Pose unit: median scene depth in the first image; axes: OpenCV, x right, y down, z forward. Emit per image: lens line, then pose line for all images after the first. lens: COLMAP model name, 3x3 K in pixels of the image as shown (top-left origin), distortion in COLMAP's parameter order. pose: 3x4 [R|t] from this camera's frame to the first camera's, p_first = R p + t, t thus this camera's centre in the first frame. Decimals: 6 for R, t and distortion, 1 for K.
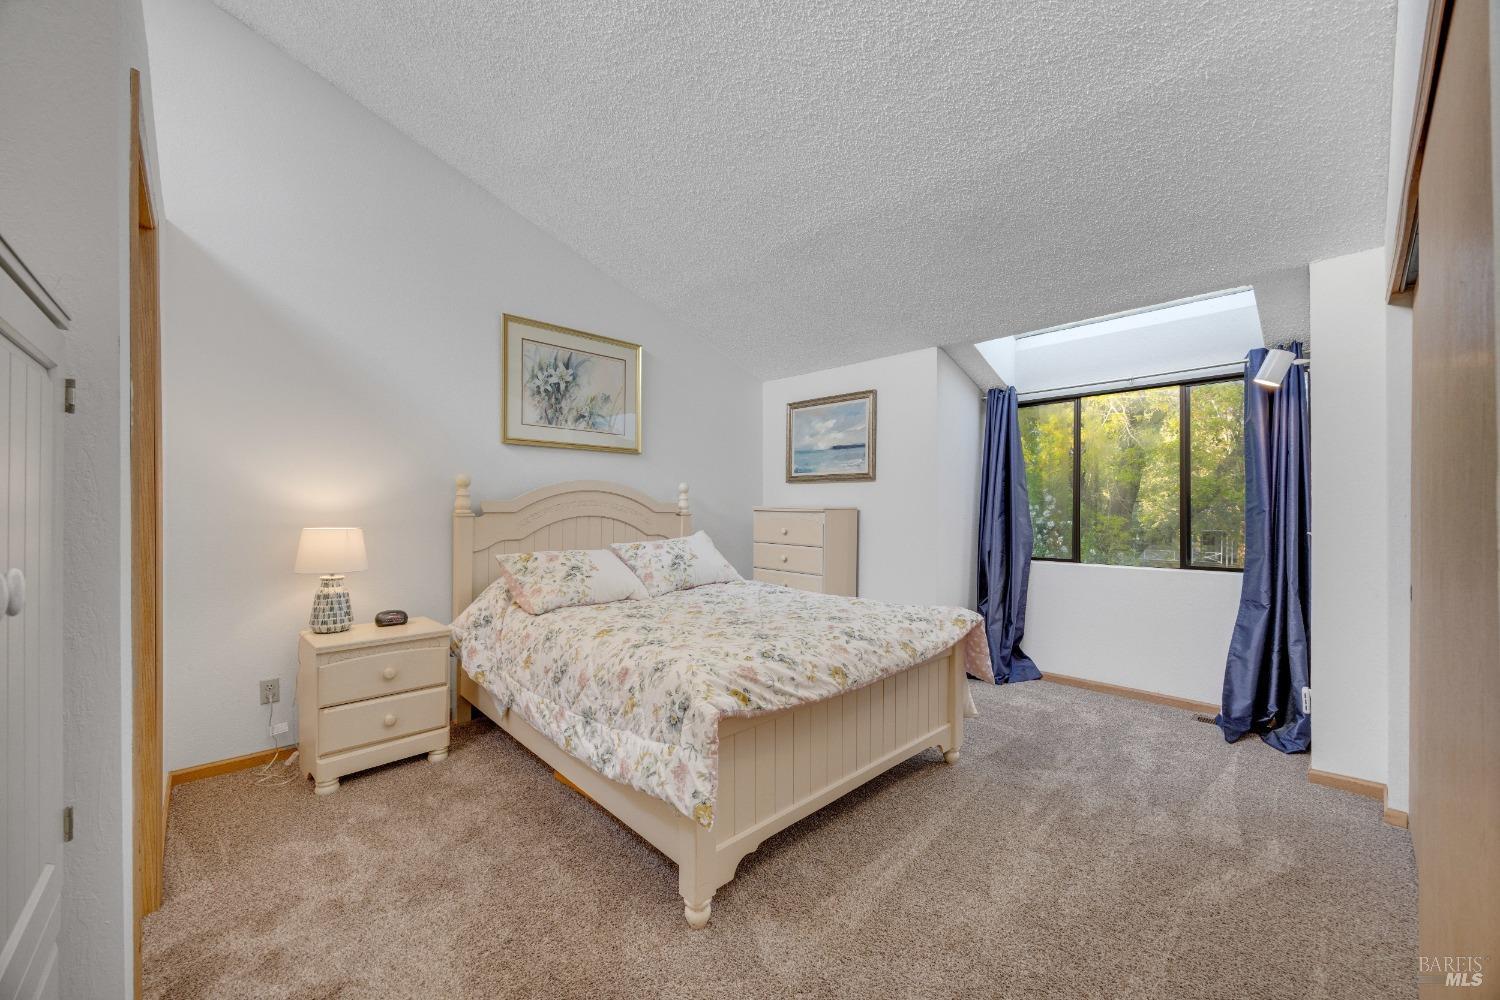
lens RADIAL K [[569.1, 0, 760.2], [0, 569.1, 508.0], [0, 0, 1]] dist [-0.004091, -0.000152]
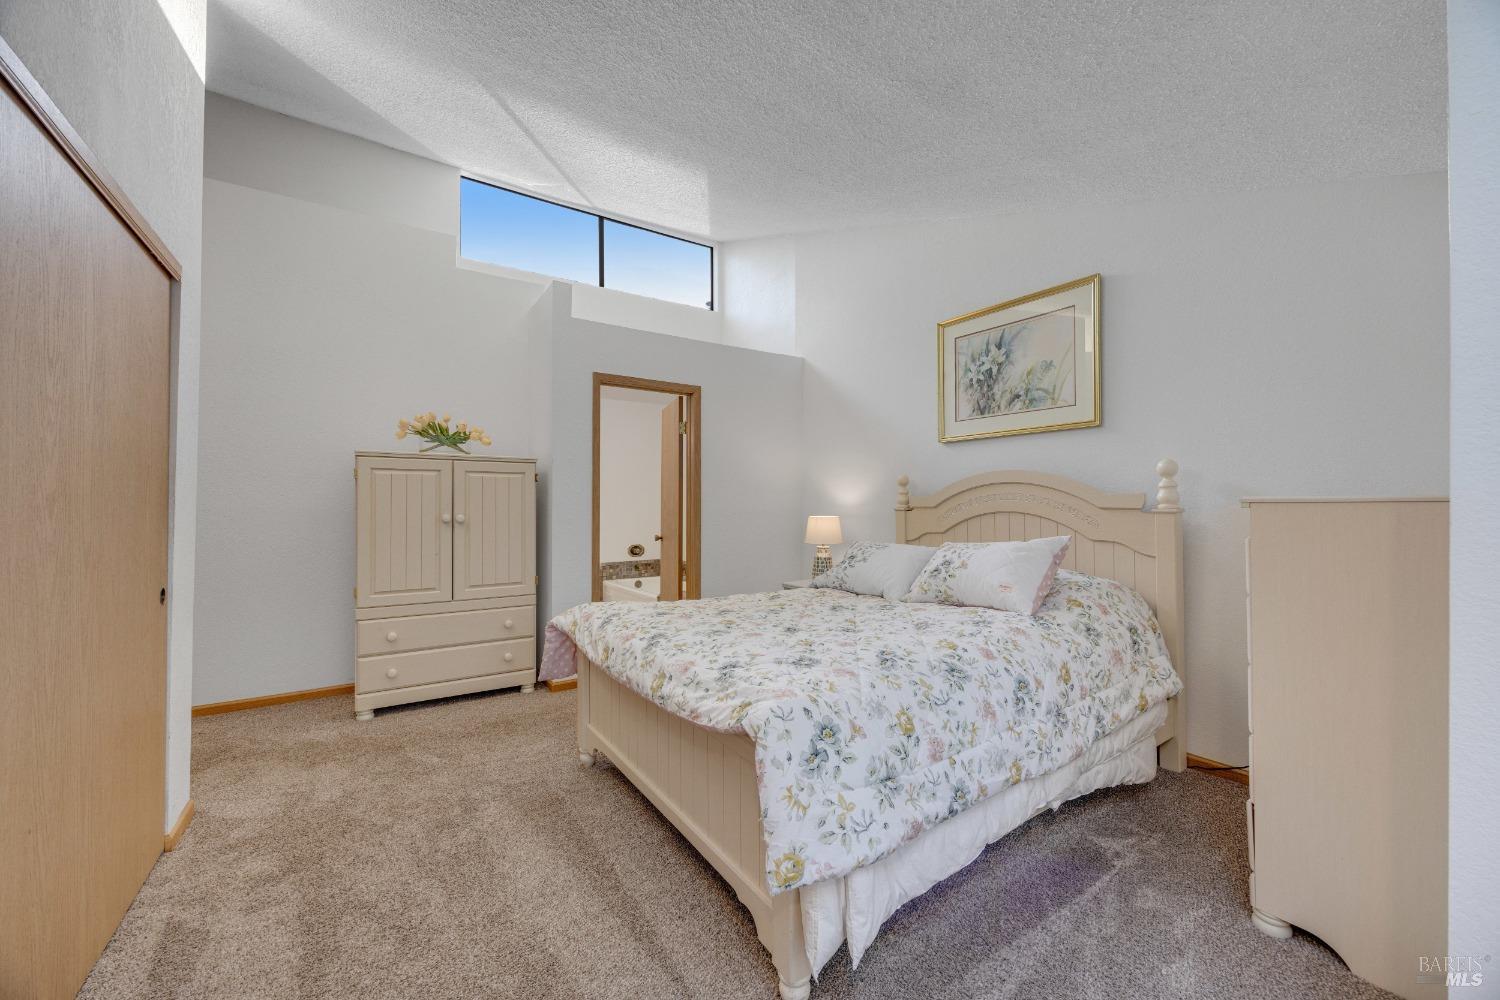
lens RADIAL K [[569.1, 0, 759.2], [0, 569.1, 500.0], [0, 0, 1]] dist [-0.004091, -0.000152]
pose [[-0.160635, -0.004988, -0.987001, 0.630791], [0.007833, 0.999949, -0.006329, -0.000570], [0.986983, -0.008748, -0.160588, 0.778436]]
